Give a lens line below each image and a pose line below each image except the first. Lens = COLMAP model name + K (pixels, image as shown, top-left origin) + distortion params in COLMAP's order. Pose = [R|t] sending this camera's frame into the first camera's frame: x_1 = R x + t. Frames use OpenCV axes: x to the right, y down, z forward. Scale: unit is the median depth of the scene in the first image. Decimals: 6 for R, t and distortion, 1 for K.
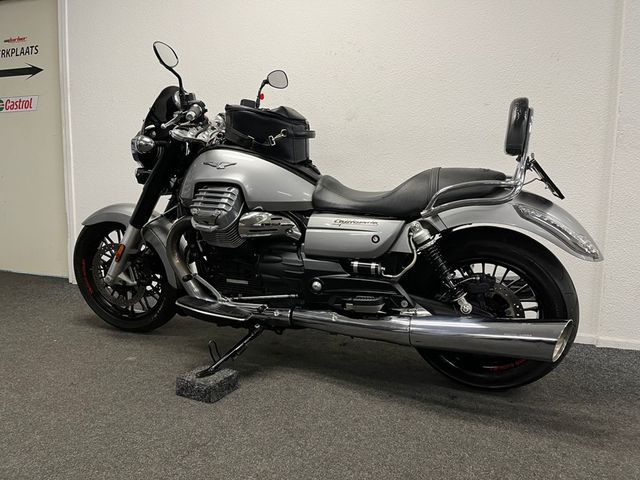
lens RADIAL K [[487.0, 0, 320.0], [0, 487.0, 240.0], [0, 0, 1]] dist [0.102901, -0.126866]
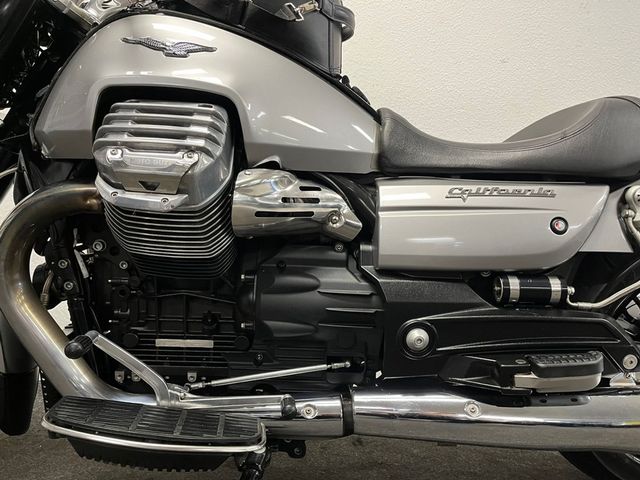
lens RADIAL K [[487.0, 0, 320.0], [0, 487.0, 240.0], [0, 0, 1]] dist [0.102901, -0.126866]
pose [[0.917697, -0.004381, 0.397256, -0.253901], [0.038061, 0.996309, -0.076938, 0.035529], [-0.395453, 0.085726, 0.914477, 0.603438]]
